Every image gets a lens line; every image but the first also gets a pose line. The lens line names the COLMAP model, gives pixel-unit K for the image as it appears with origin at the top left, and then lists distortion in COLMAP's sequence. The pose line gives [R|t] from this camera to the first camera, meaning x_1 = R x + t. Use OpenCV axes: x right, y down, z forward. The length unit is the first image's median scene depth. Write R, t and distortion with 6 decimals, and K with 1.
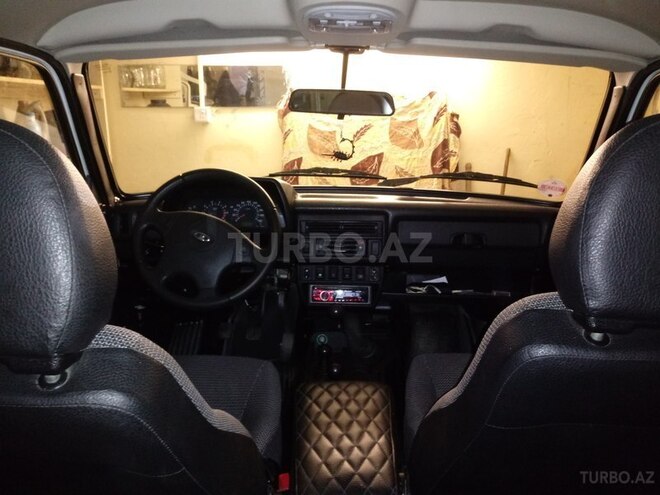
lens RADIAL K [[530.7, 0, 330.0], [0, 530.7, 247.5], [0, 0, 1]] dist [-0.005682, -0.009555]
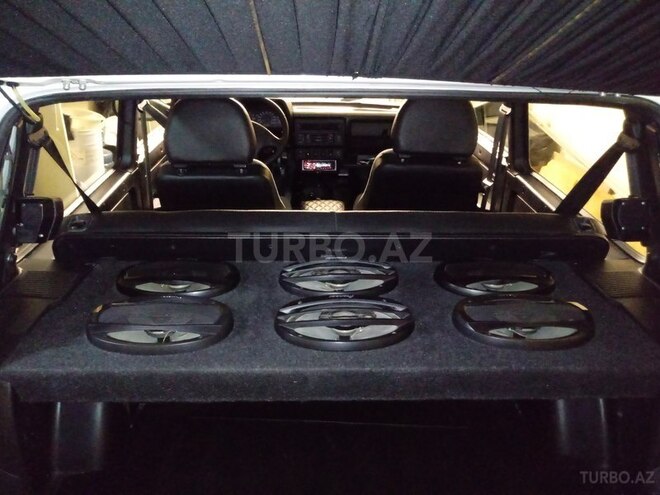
lens RADIAL K [[530.7, 0, 330.0], [0, 530.7, 247.5], [0, 0, 1]] dist [-0.005682, -0.009555]
pose [[0.998070, -0.014170, 0.060459, -0.057934], [0.002574, 0.982223, 0.187701, 0.026489], [-0.062044, -0.187183, 0.980364, -0.815037]]
